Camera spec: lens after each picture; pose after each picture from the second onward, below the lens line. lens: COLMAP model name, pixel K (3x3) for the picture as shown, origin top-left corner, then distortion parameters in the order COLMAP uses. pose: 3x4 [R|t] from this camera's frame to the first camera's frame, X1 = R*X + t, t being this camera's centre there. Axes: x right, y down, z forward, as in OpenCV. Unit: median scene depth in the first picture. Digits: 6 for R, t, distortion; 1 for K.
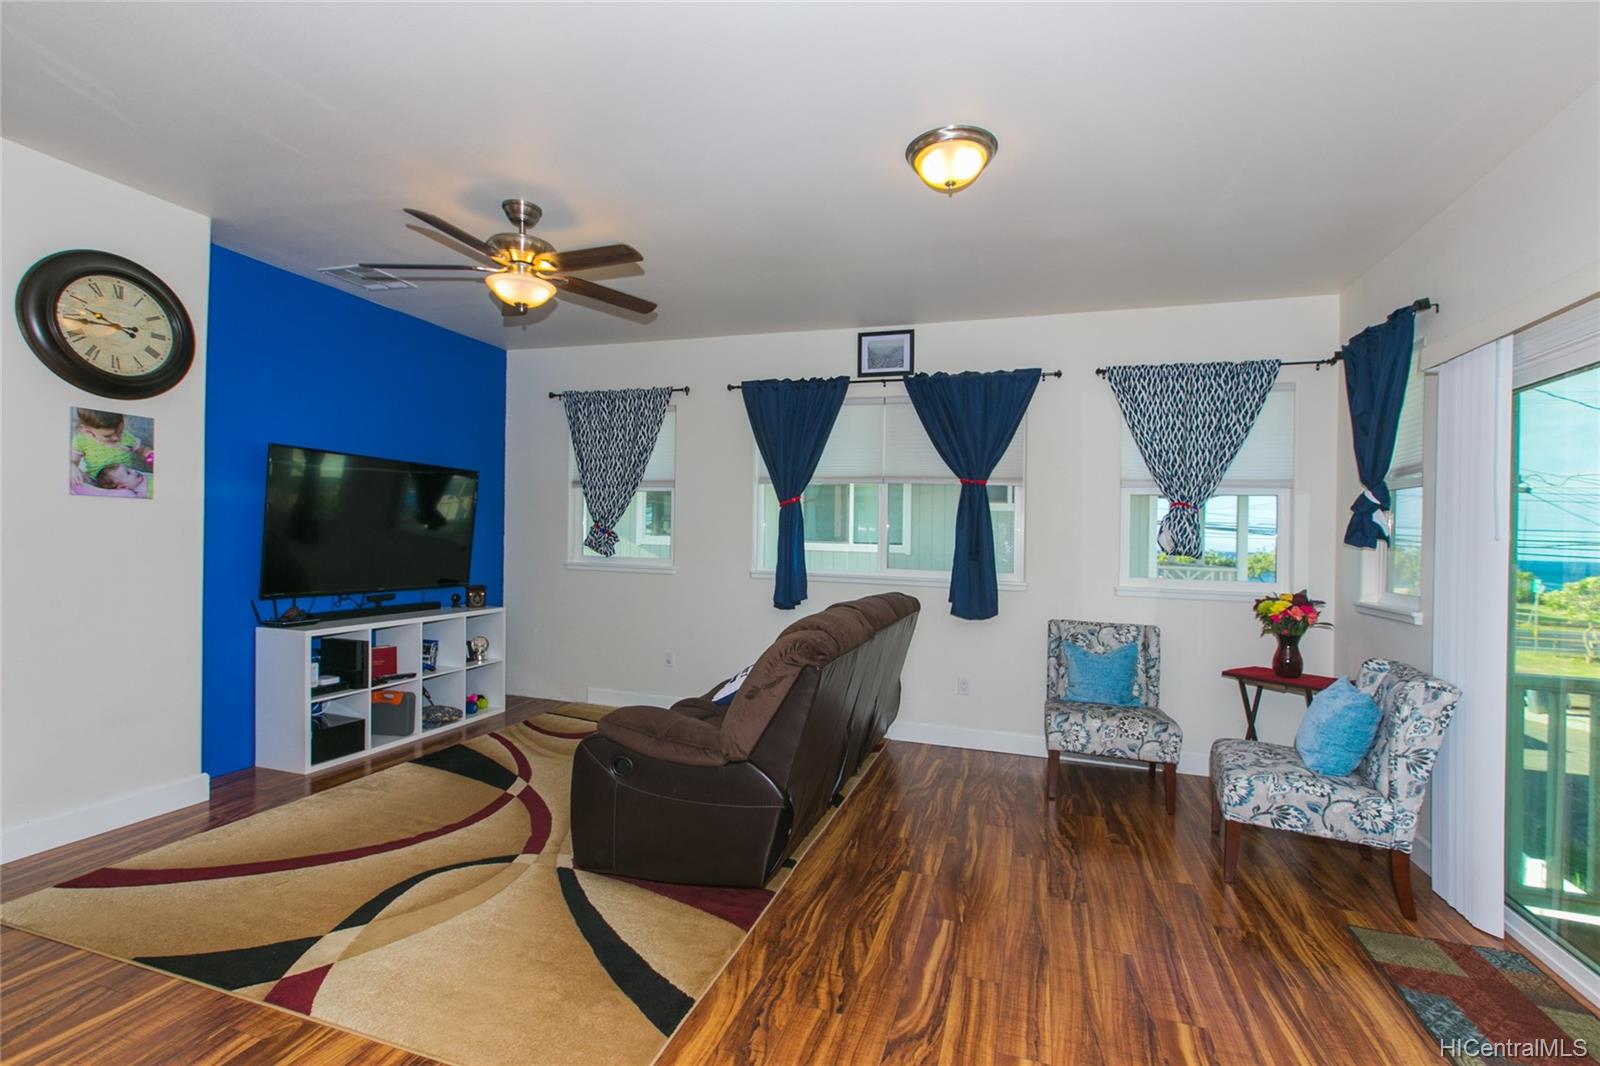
lens RADIAL K [[709.6, 0, 804.4], [0, 709.6, 539.8], [0, 0, 1]] dist [0.003463, -0.003164]
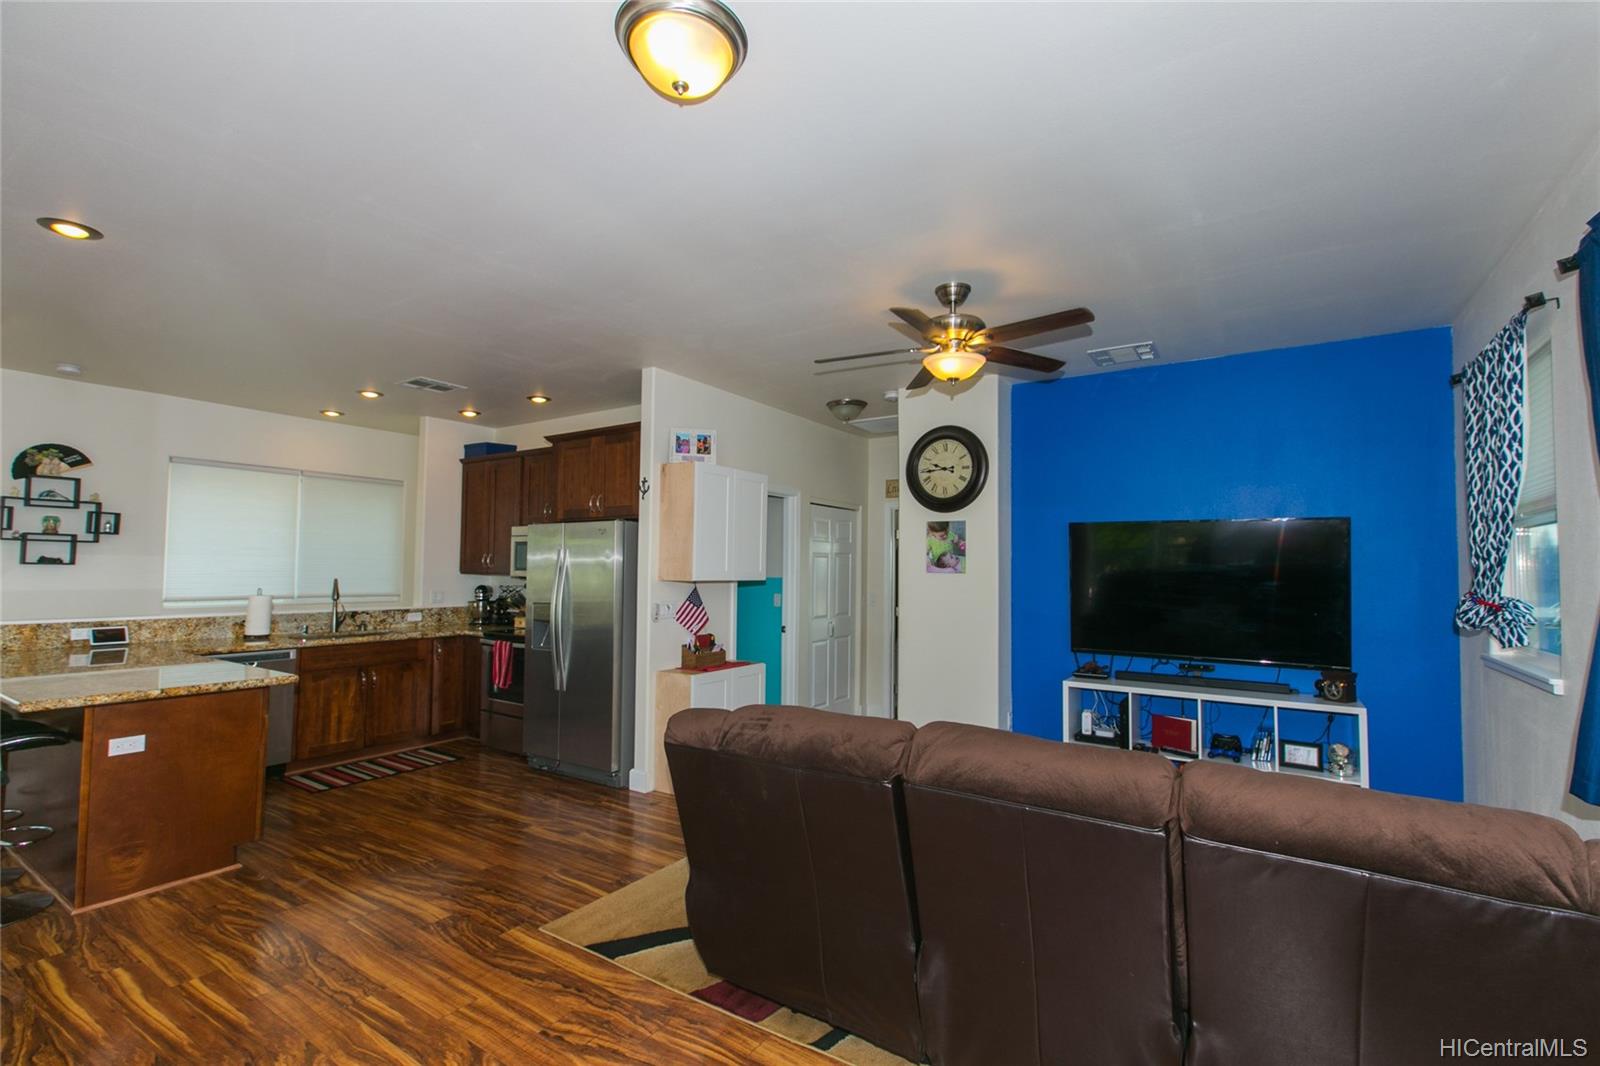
lens RADIAL K [[709.6, 0, 801.1], [0, 709.6, 536.1], [0, 0, 1]] dist [0.003463, -0.003164]
pose [[-0.270880, -0.078214, -0.959430, 0.499325], [-0.020811, 0.996937, -0.075396, -0.009534], [0.962388, -0.000457, -0.271678, 0.800988]]
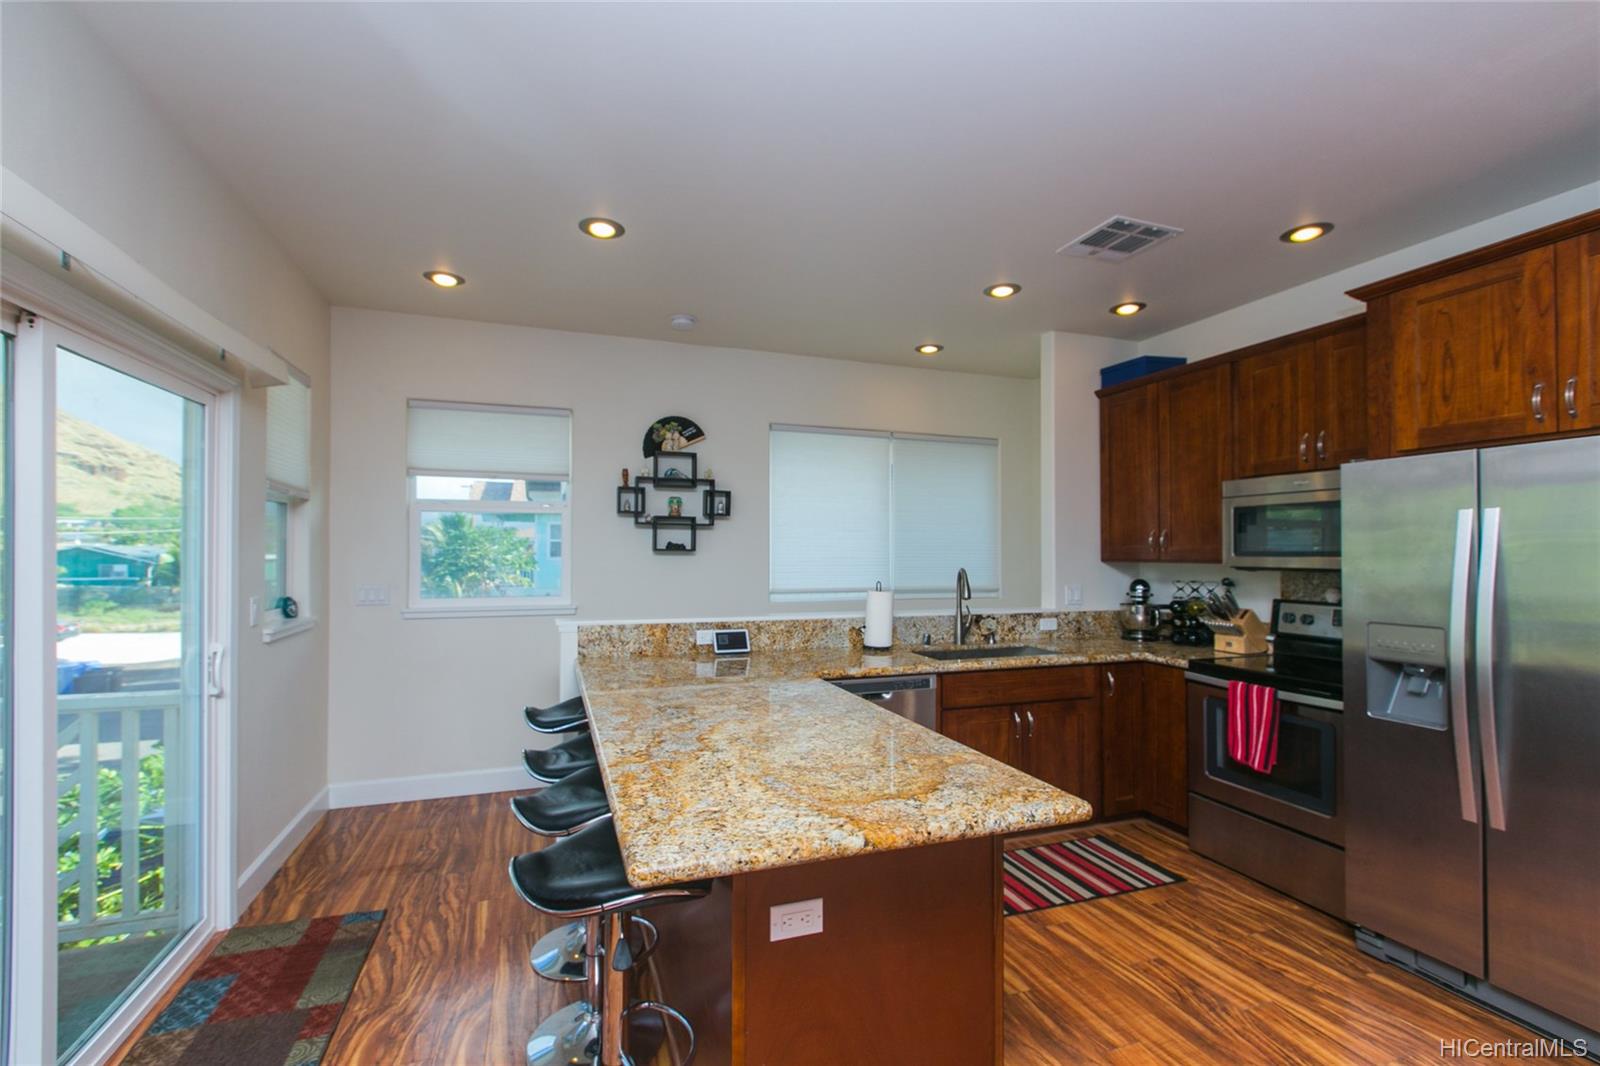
lens RADIAL K [[709.6, 0, 796.4], [0, 709.6, 540.9], [0, 0, 1]] dist [0.003463, -0.003164]
pose [[-0.796156, -0.042682, -0.603584, 0.194570], [-0.029694, 0.999063, -0.031481, -0.012810], [0.604362, -0.007141, -0.796678, 0.223693]]
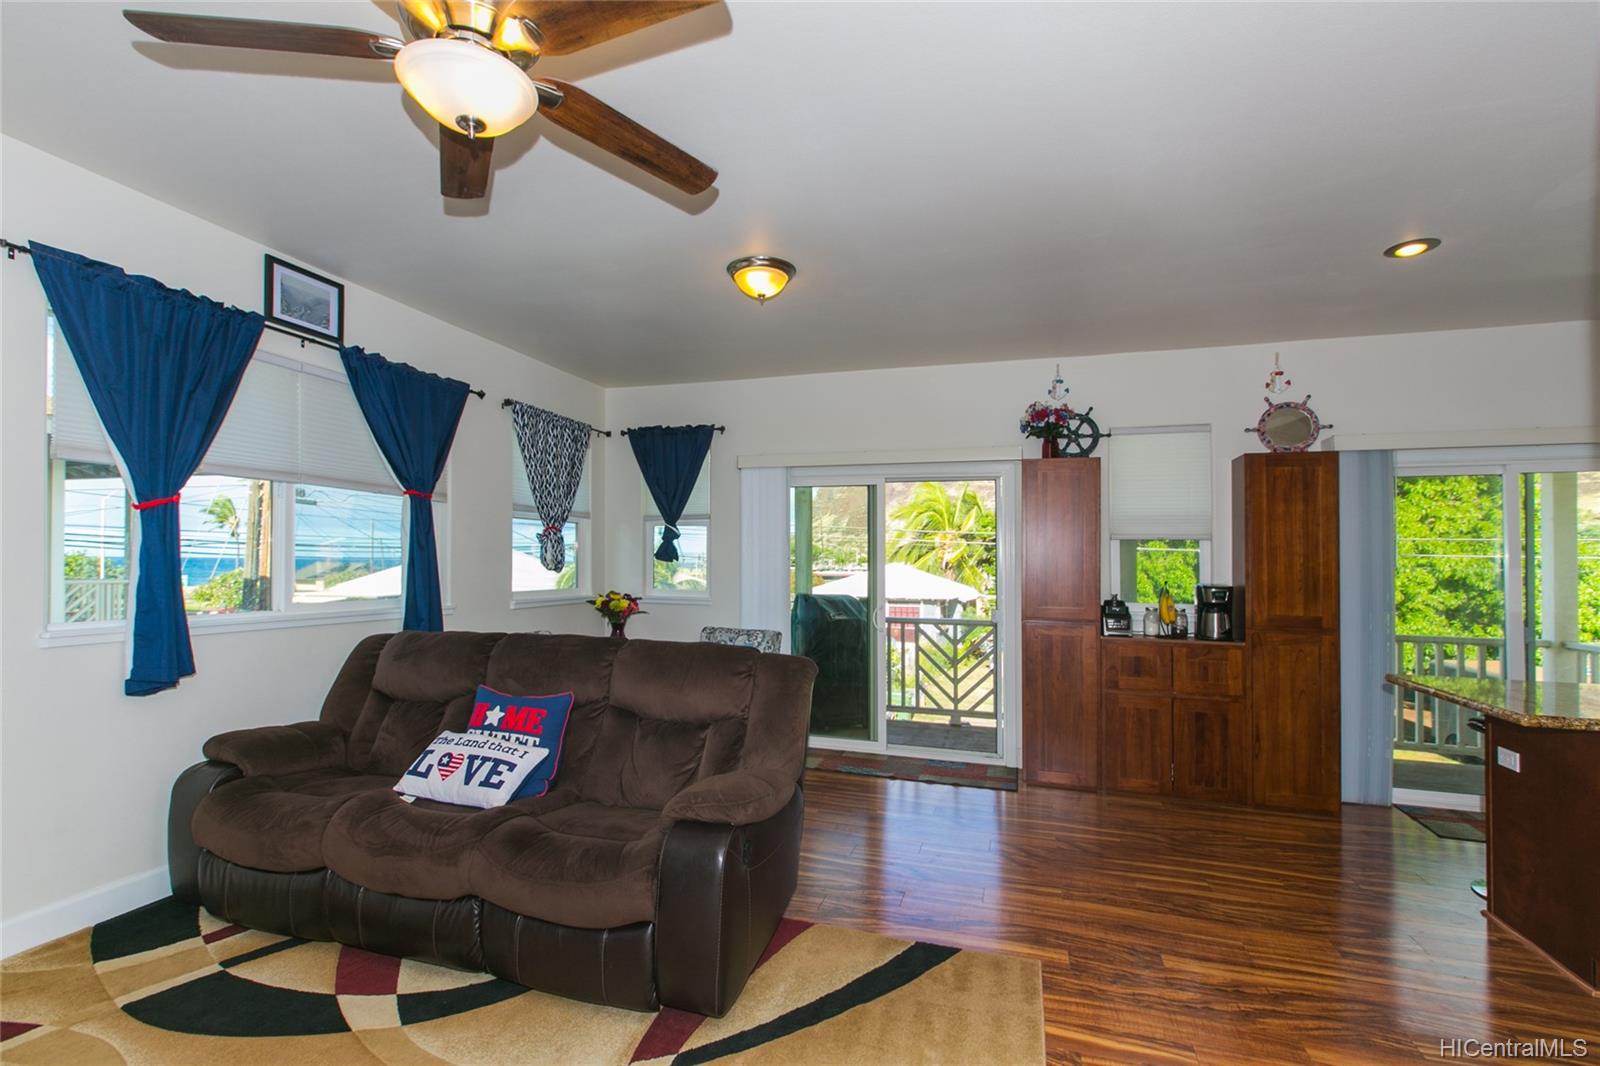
lens RADIAL K [[709.6, 0, 797.1], [0, 709.6, 539.2], [0, 0, 1]] dist [0.003463, -0.003164]
pose [[0.002688, 0.008132, 0.999963, -0.682914], [-0.007289, 0.999941, -0.008112, -0.026749], [-0.999970, -0.007267, 0.002747, 0.585376]]
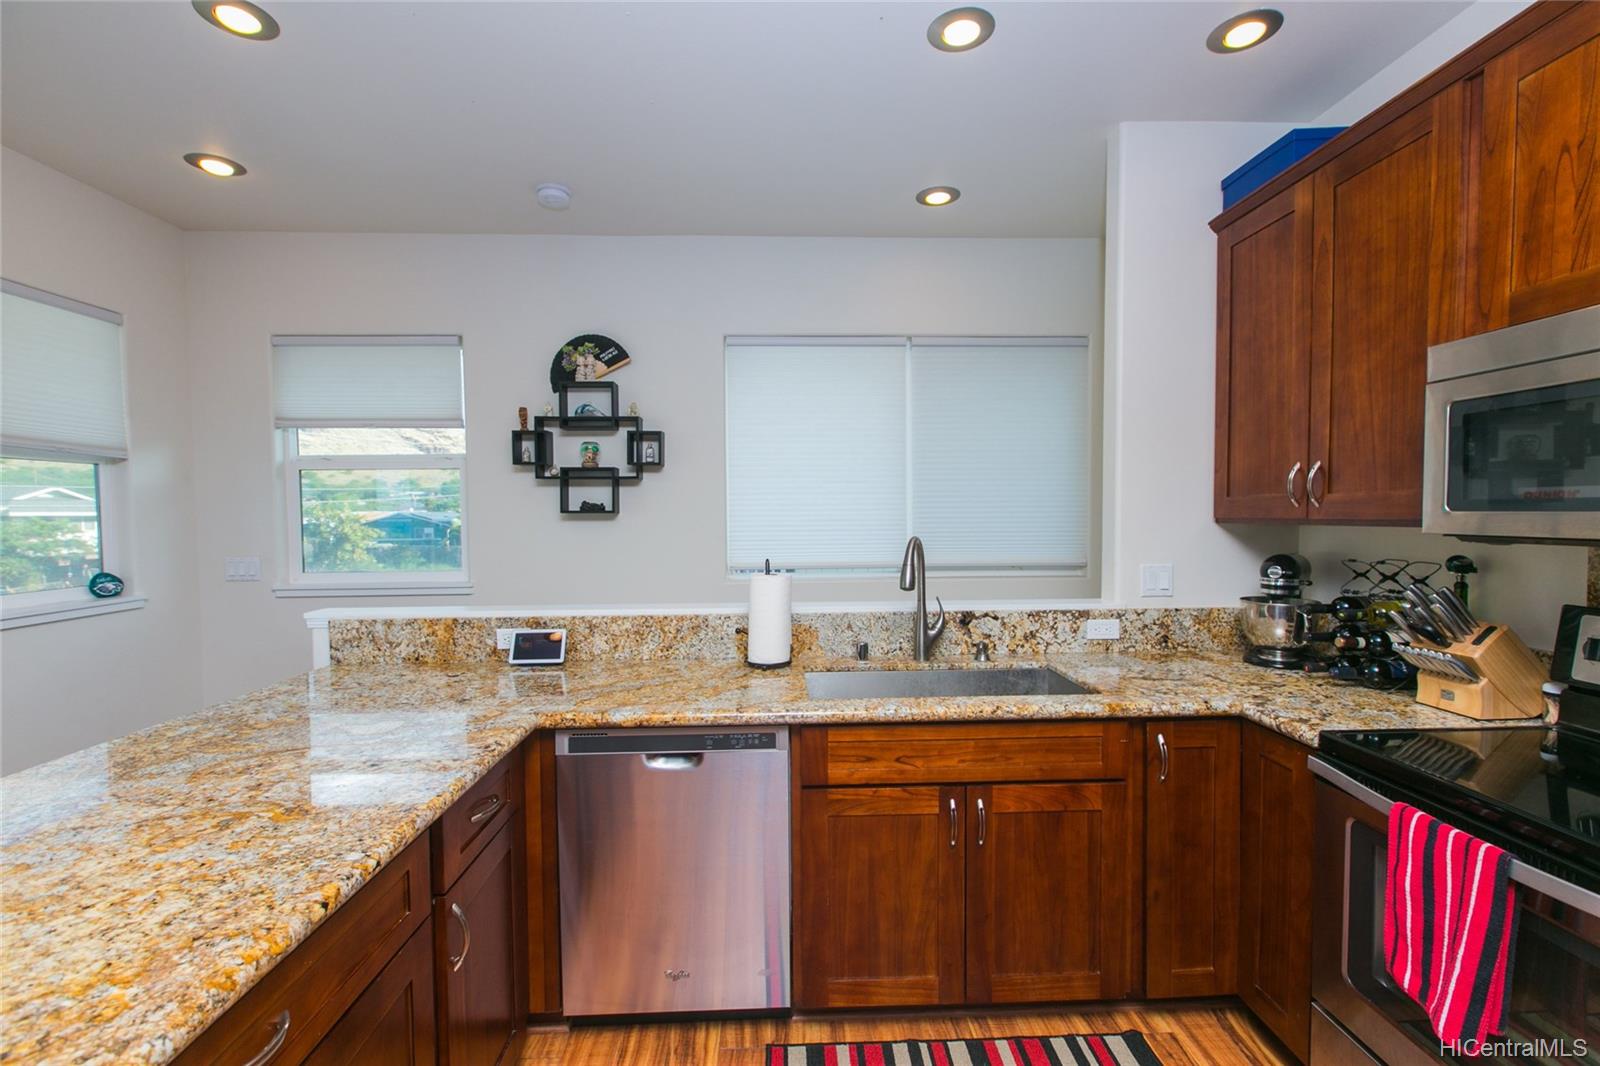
lens RADIAL K [[709.6, 0, 800.1], [0, 709.6, 544.3], [0, 0, 1]] dist [0.003463, -0.003164]
pose [[-0.941429, -0.005821, -0.337160, -0.258463], [-0.019911, 0.999066, 0.038349, -0.026445], [0.336622, 0.042816, -0.940666, 0.111095]]
